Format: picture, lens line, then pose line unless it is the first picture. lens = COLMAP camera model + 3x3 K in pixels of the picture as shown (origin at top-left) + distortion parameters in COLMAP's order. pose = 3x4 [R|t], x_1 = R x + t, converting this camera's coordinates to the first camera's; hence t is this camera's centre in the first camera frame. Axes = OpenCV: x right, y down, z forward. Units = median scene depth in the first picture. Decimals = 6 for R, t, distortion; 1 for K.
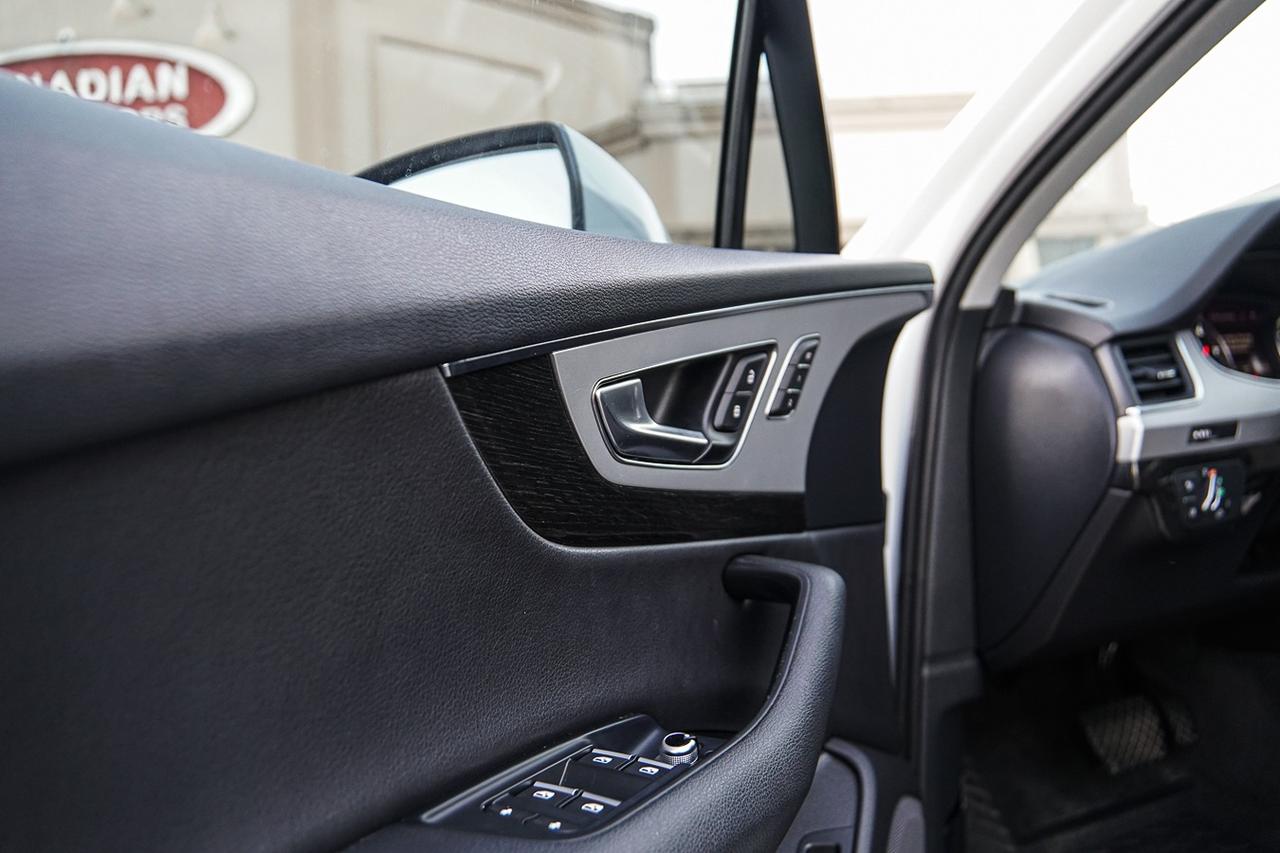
lens RADIAL K [[1025.4, 0, 622.3], [0, 1025.4, 425.2], [0, 0, 1]] dist [-0.133280, 0.099281]
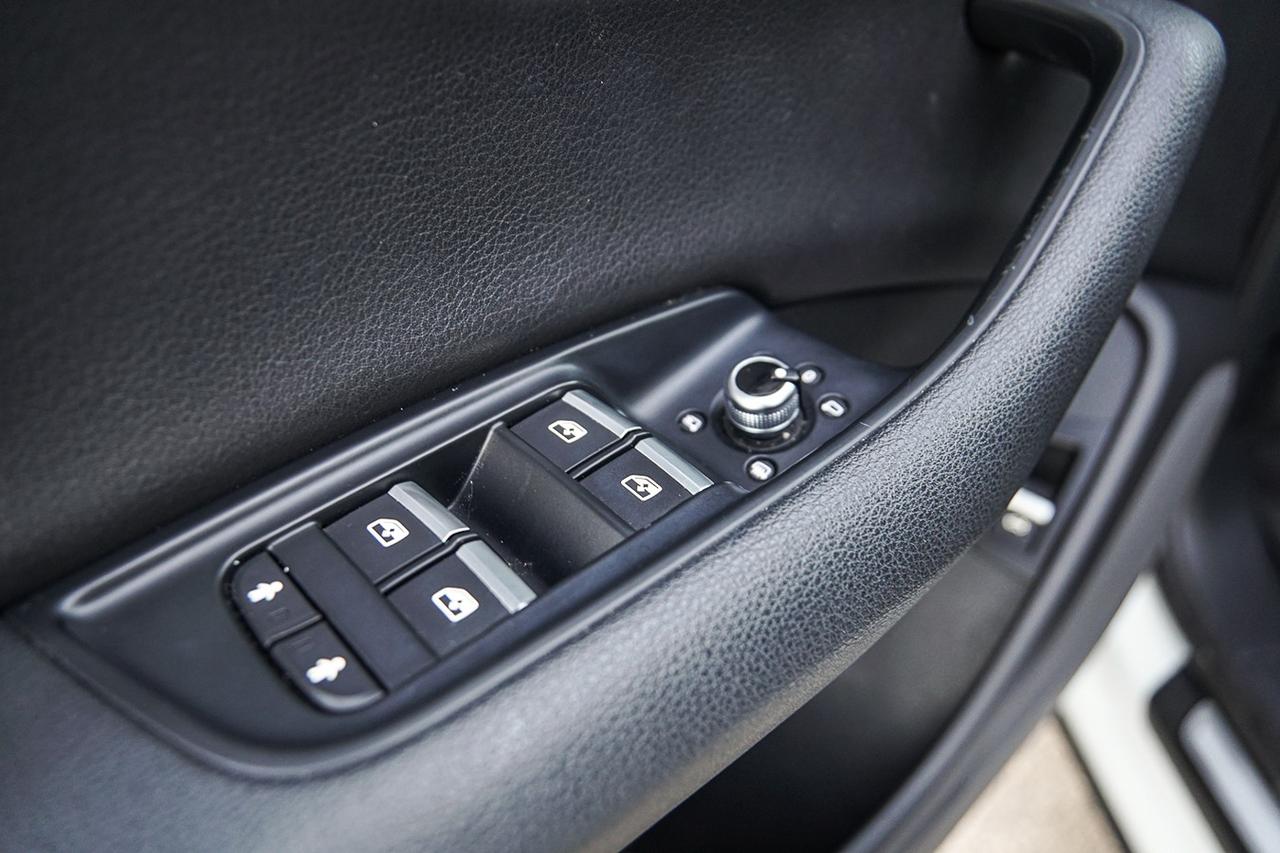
lens RADIAL K [[1025.4, 0, 622.3], [0, 1025.4, 425.2], [0, 0, 1]] dist [-0.133280, 0.099281]
pose [[0.952237, 0.181791, -0.245351, 0.117660], [0.000920, 0.801768, 0.597635, 0.030525], [0.305360, -0.569315, 0.763306, 0.585379]]
